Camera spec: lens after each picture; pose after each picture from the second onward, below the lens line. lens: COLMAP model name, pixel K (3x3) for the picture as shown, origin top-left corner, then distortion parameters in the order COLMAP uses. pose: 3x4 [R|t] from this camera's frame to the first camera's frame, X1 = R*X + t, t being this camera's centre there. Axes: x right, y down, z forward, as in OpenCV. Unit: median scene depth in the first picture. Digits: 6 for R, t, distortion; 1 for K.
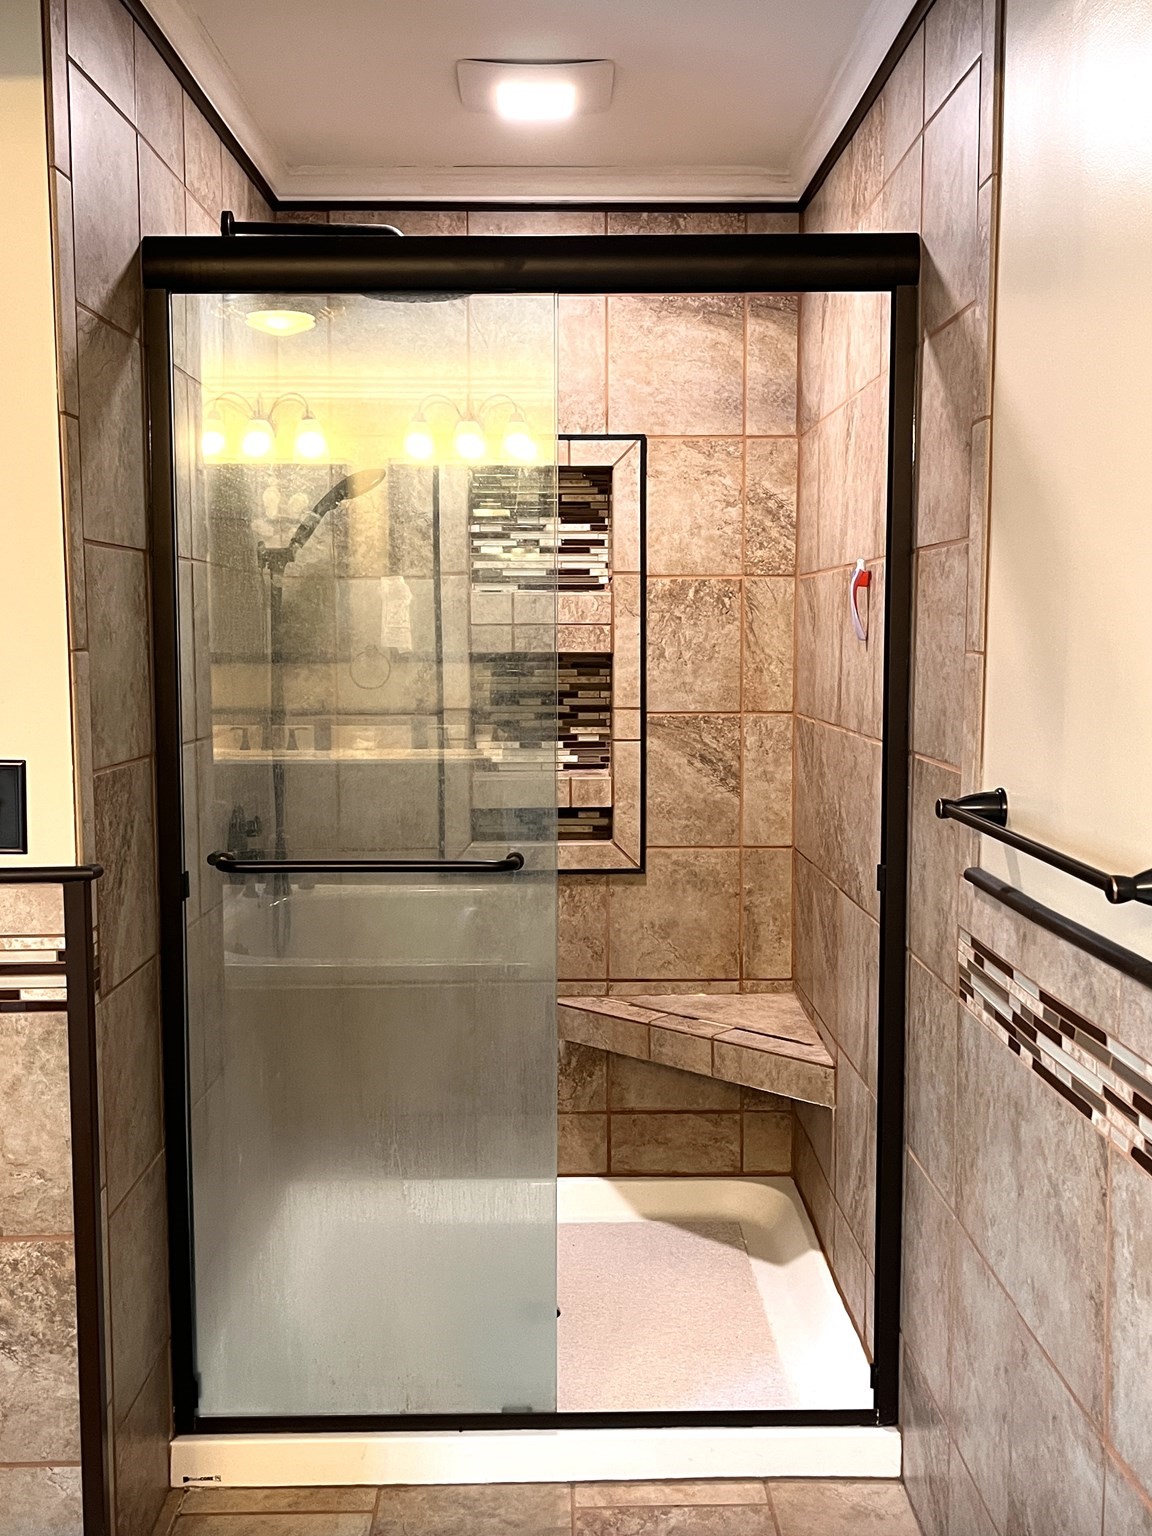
lens RADIAL K [[1610.3, 0, 571.9], [0, 1610.3, 770.6], [0, 0, 1]] dist [0.113088, -0.235752]
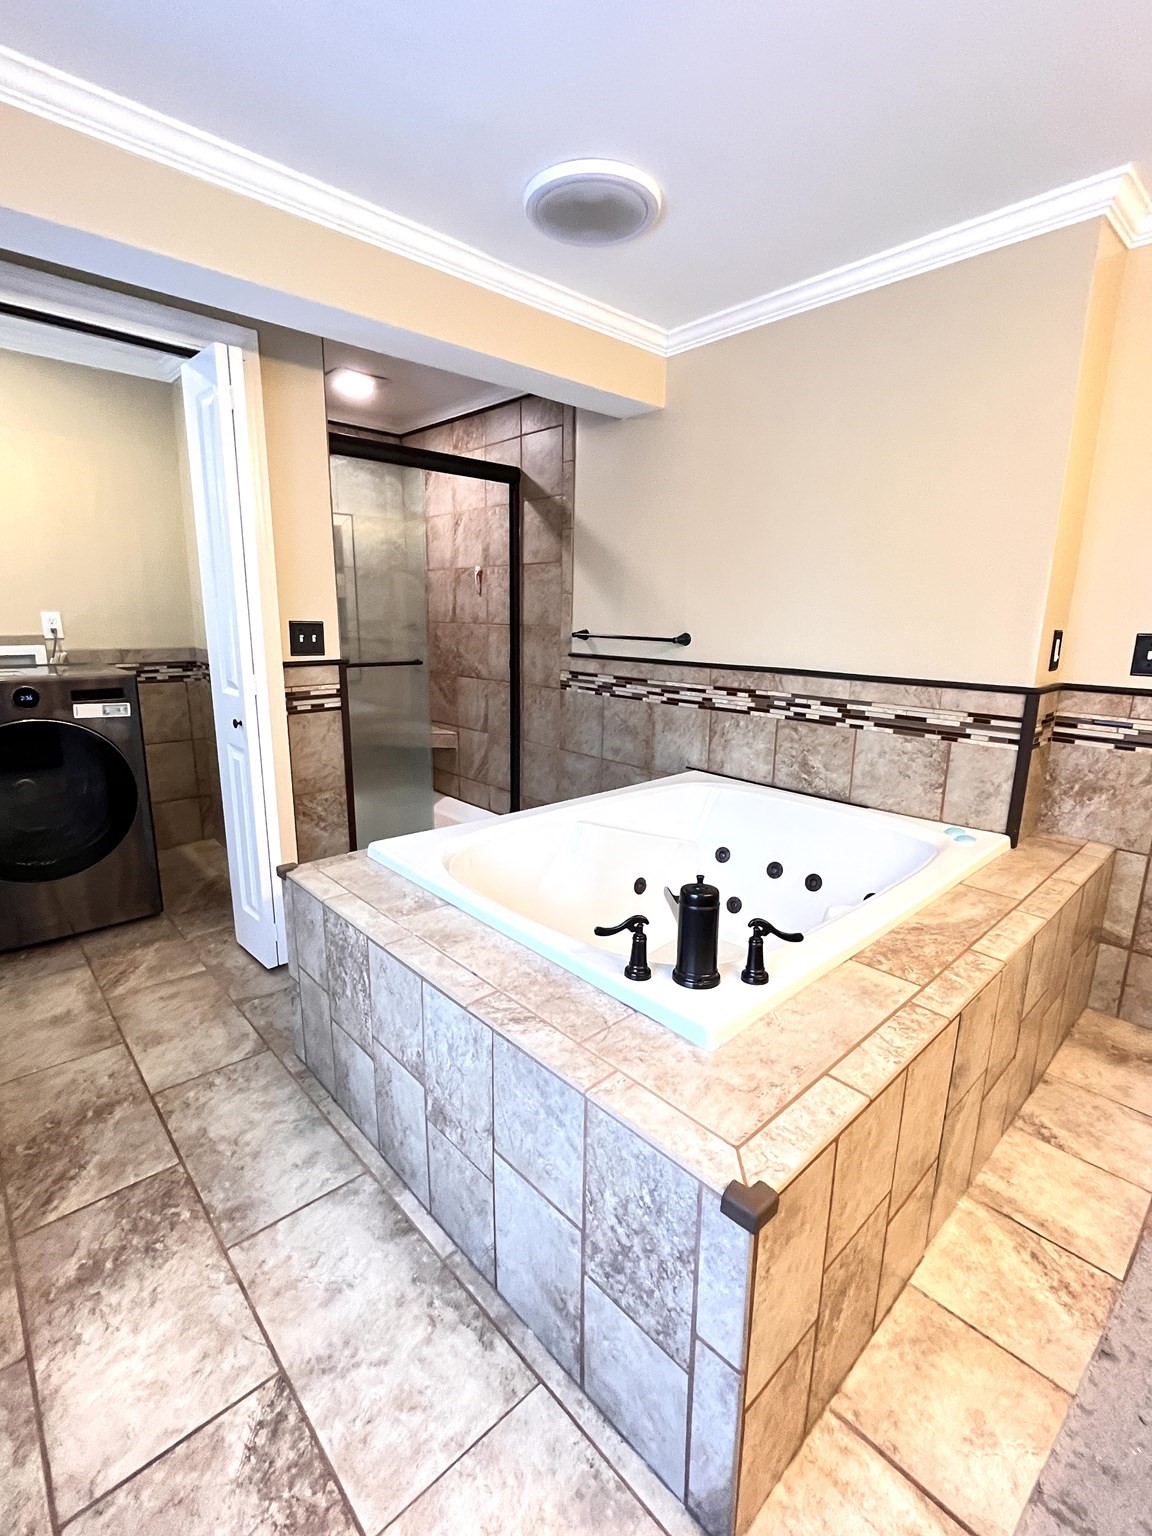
lens RADIAL K [[692.9, 0, 579.2], [0, 692.9, 762.8], [0, 0, 1]] dist [-0.003139, -0.000662]
pose [[0.733483, -0.131466, 0.666873, -0.497488], [0.044798, 0.988334, 0.145565, 0.047896], [-0.678230, -0.076895, 0.730815, -0.118800]]
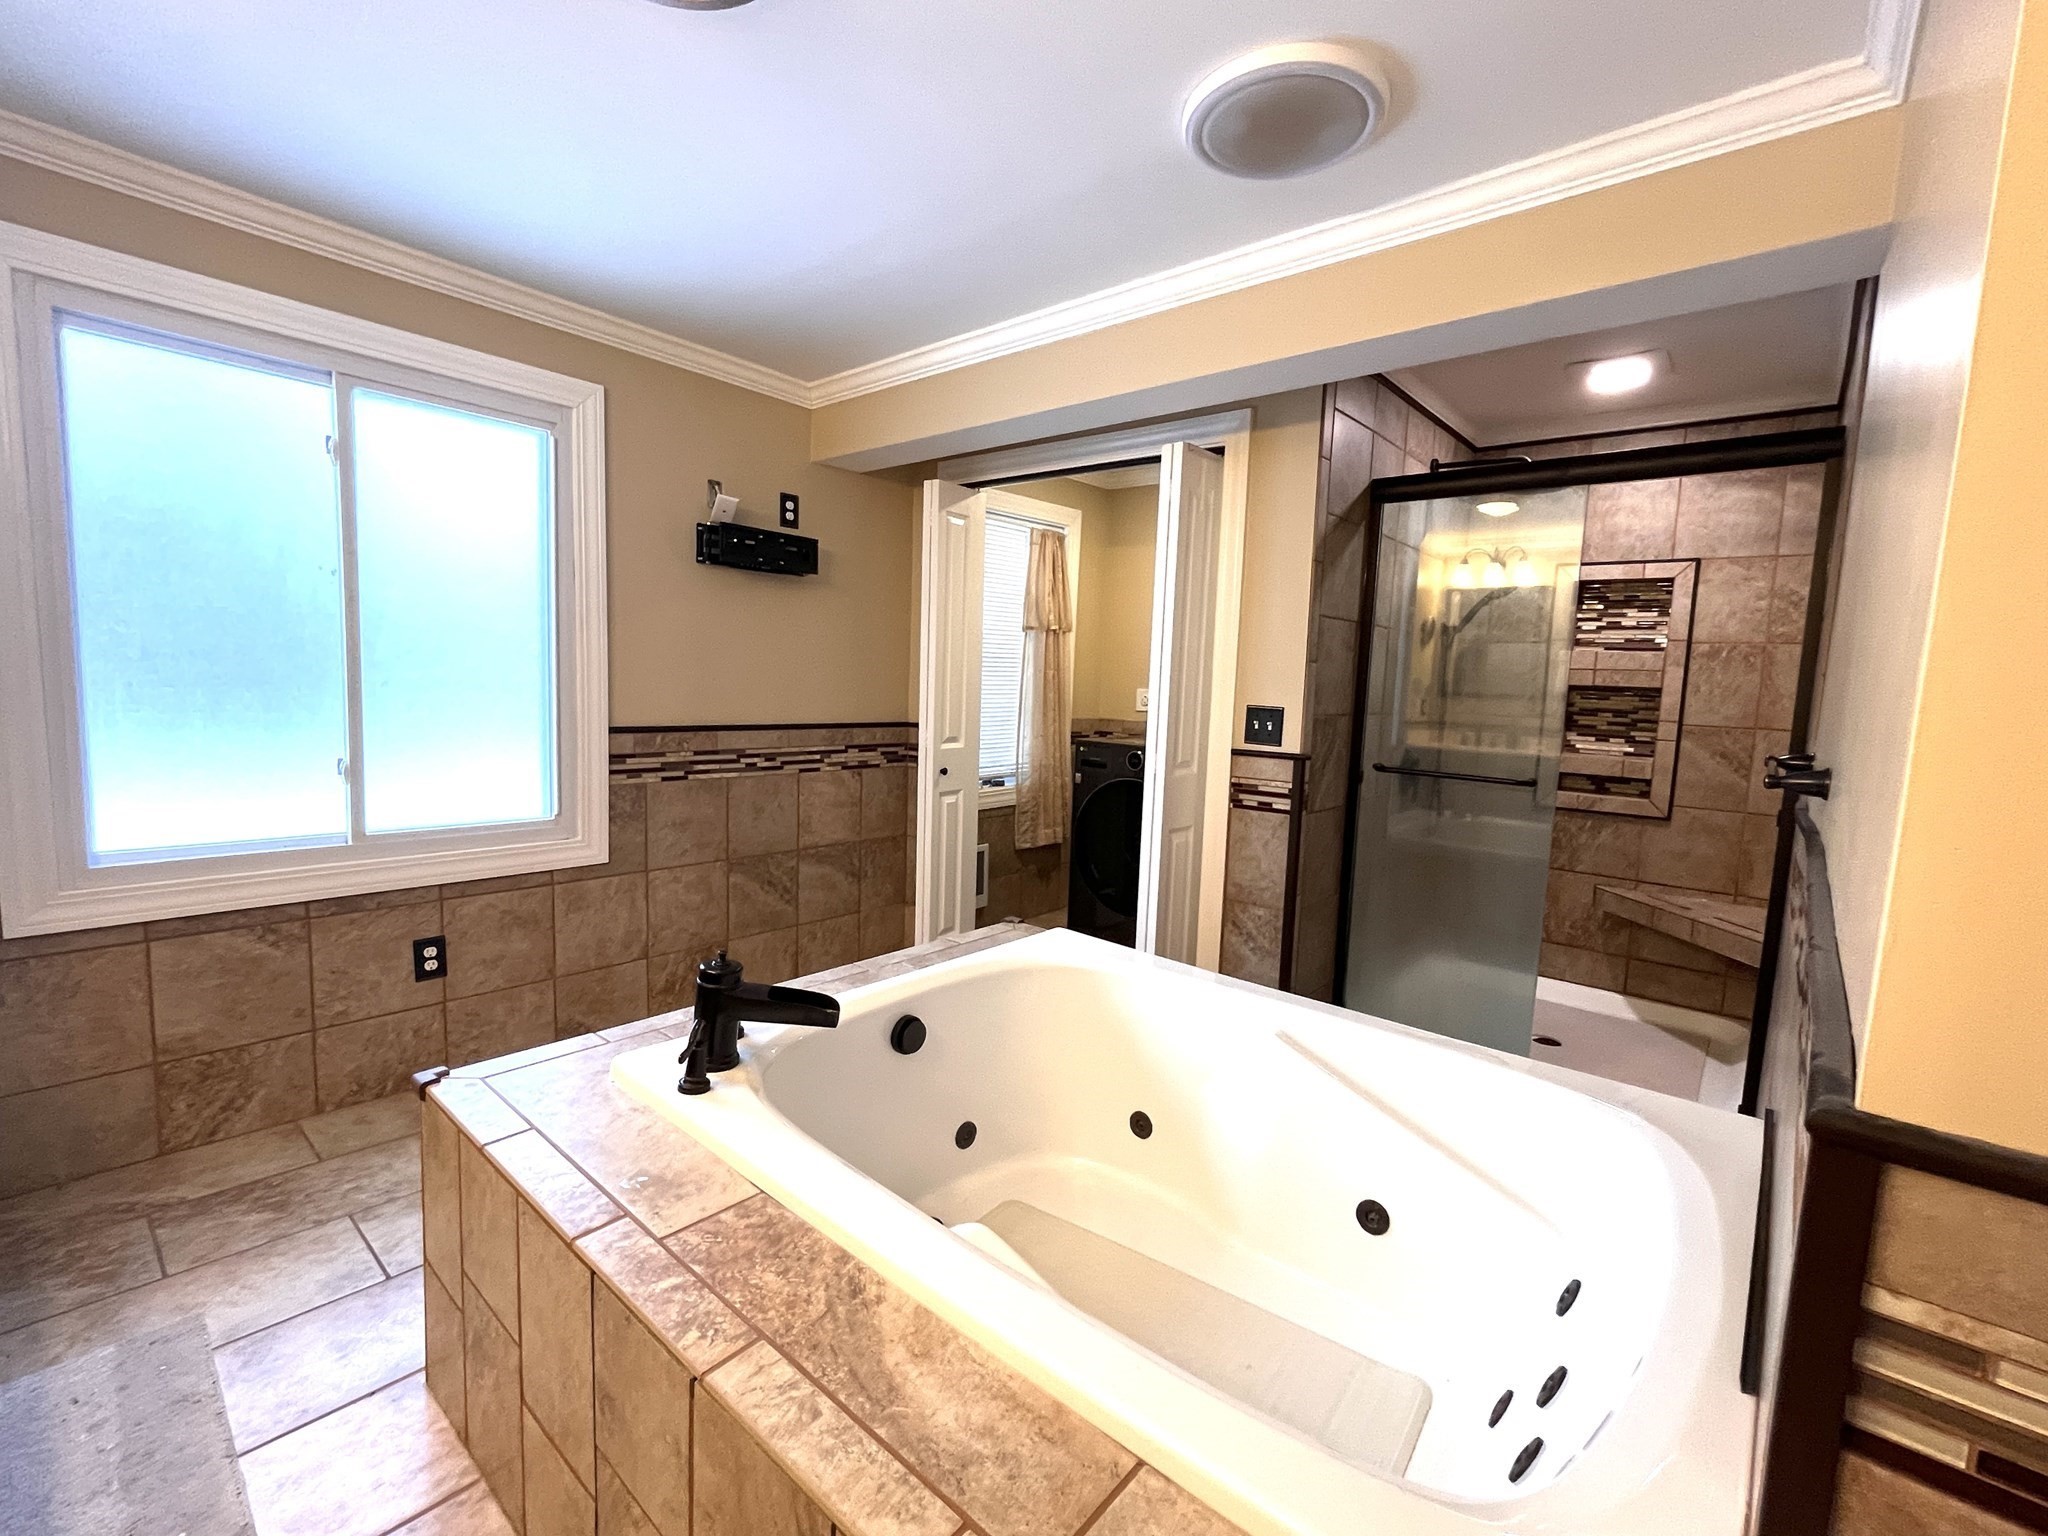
lens RADIAL K [[894.4, 0, 1028.4], [0, 894.4, 770.9], [0, 0, 1]] dist [-0.003301, -0.000282]
pose [[0.754851, 0.101214, -0.648039, 0.141536], [-0.098650, 0.994302, 0.040385, 0.041485], [0.648435, 0.033445, 0.760535, -0.140011]]
